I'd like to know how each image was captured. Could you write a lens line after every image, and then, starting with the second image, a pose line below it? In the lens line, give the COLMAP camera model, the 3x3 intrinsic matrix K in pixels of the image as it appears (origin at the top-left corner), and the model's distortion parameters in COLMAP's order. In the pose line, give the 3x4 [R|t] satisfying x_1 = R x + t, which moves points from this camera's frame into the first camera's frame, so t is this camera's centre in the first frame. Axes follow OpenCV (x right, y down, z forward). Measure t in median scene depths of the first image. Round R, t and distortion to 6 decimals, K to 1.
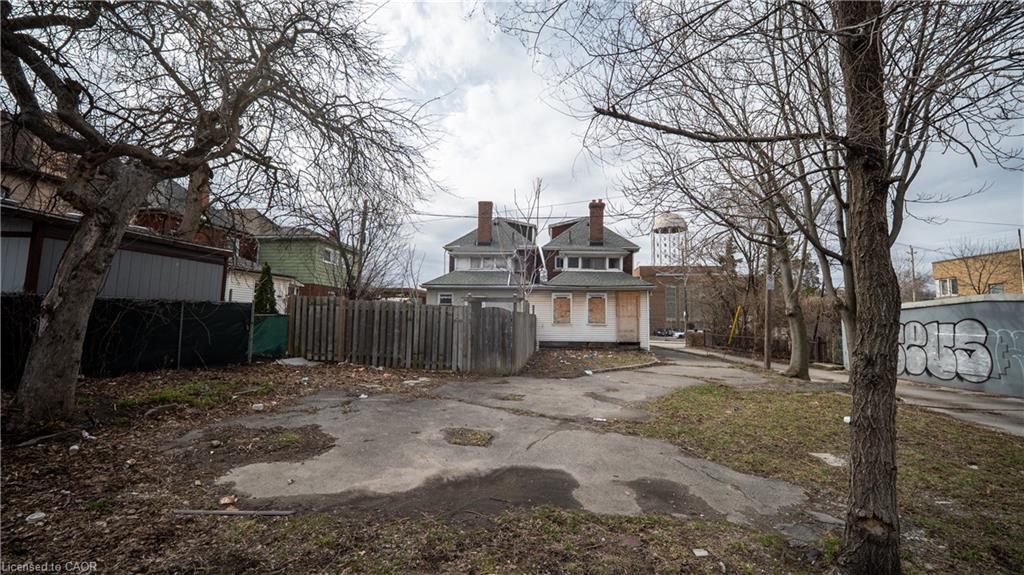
lens RADIAL K [[407.4, 0, 510.7], [0, 407.4, 282.7], [0, 0, 1]] dist [-0.014950, 0.000021]
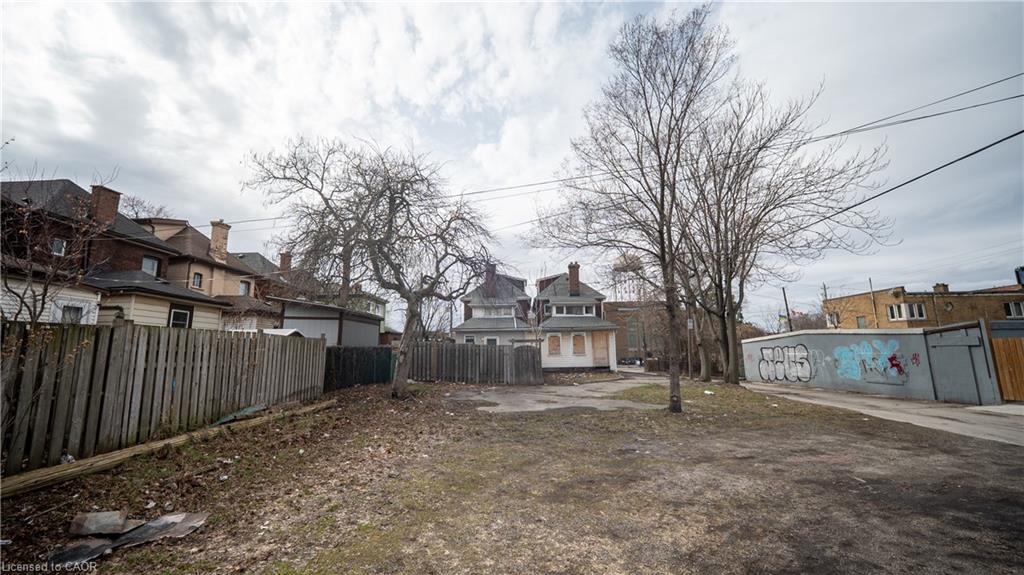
lens RADIAL K [[410.1, 0, 496.7], [0, 410.1, 288.0], [0, 0, 1]] dist [-0.027180, -0.000006]
pose [[0.998229, -0.018084, 0.056675, -0.148599], [0.021923, 0.997454, -0.067866, -0.037269], [-0.055303, 0.068988, 0.996083, -0.407415]]
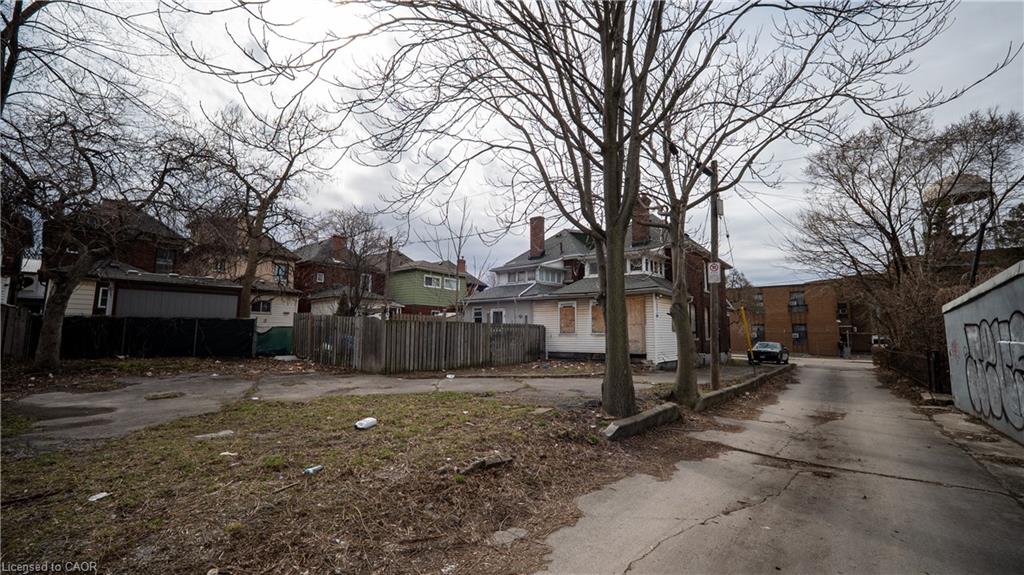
lens RADIAL K [[407.4, 0, 510.7], [0, 407.4, 282.7], [0, 0, 1]] dist [-0.014950, 0.000021]
pose [[0.832953, -0.076560, -0.548022, 0.547410], [0.054473, 0.996917, -0.056477, 0.027850], [0.550657, 0.017190, 0.834555, 0.121617]]
